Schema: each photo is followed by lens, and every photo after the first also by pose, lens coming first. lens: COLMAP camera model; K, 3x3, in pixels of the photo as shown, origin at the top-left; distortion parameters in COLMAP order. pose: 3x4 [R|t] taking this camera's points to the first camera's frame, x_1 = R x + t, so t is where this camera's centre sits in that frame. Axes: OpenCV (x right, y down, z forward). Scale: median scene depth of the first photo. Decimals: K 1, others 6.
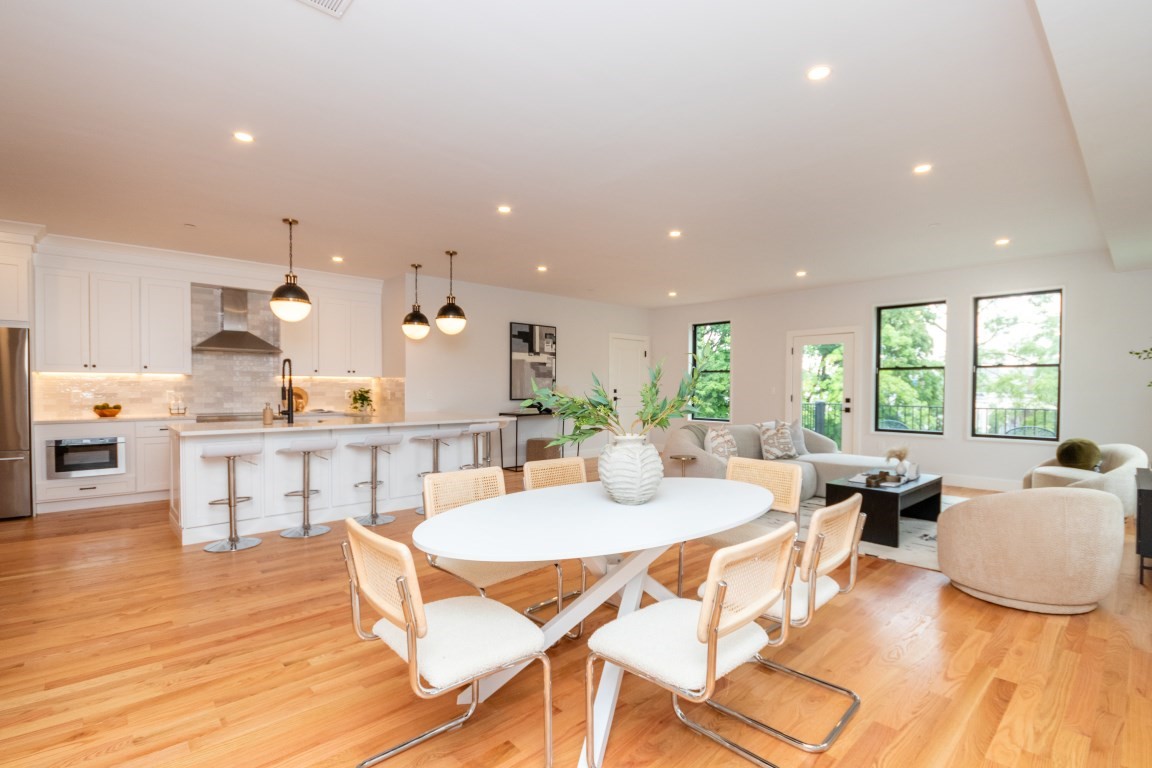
lens RADIAL K [[539.4, 0, 572.0], [0, 539.4, 390.0], [0, 0, 1]] dist [-0.003355, -0.003159]
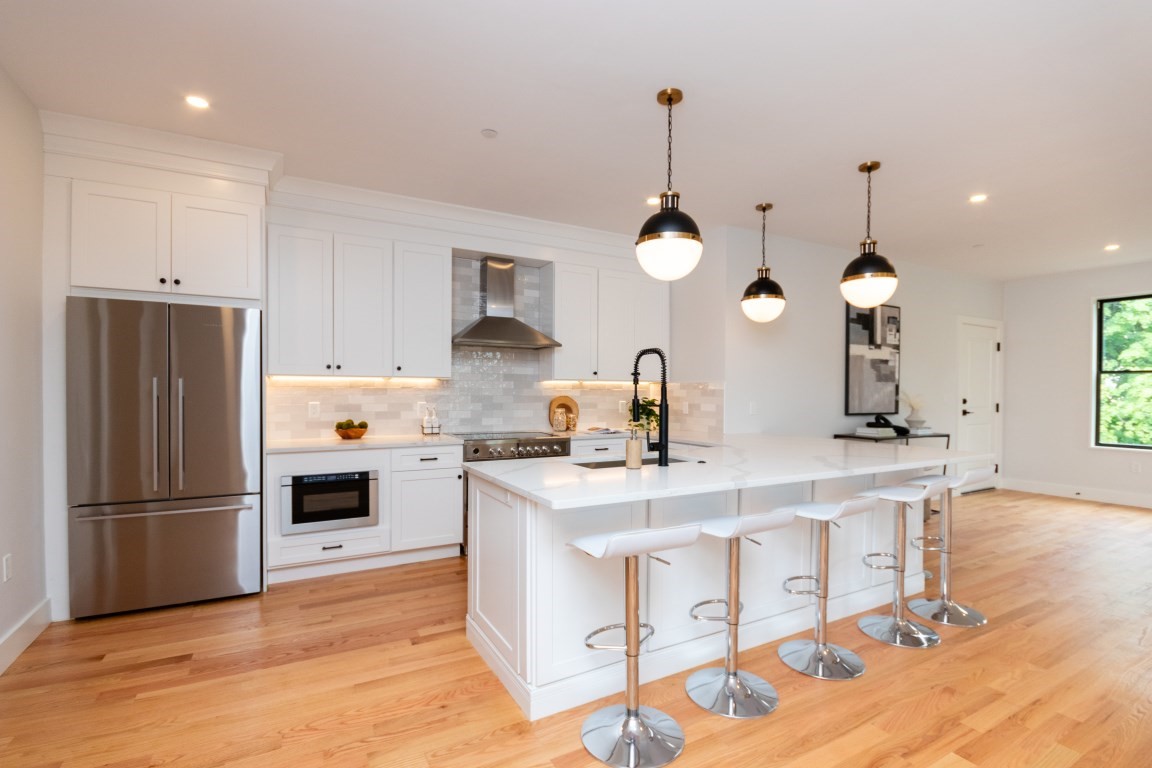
lens RADIAL K [[539.4, 0, 579.3], [0, 539.4, 392.5], [0, 0, 1]] dist [-0.003355, -0.003159]
pose [[0.970784, 0.000091, -0.239954, -0.332945], [-0.001534, 0.999982, -0.005829, -0.006207], [0.239949, 0.006027, 0.970767, 0.316203]]
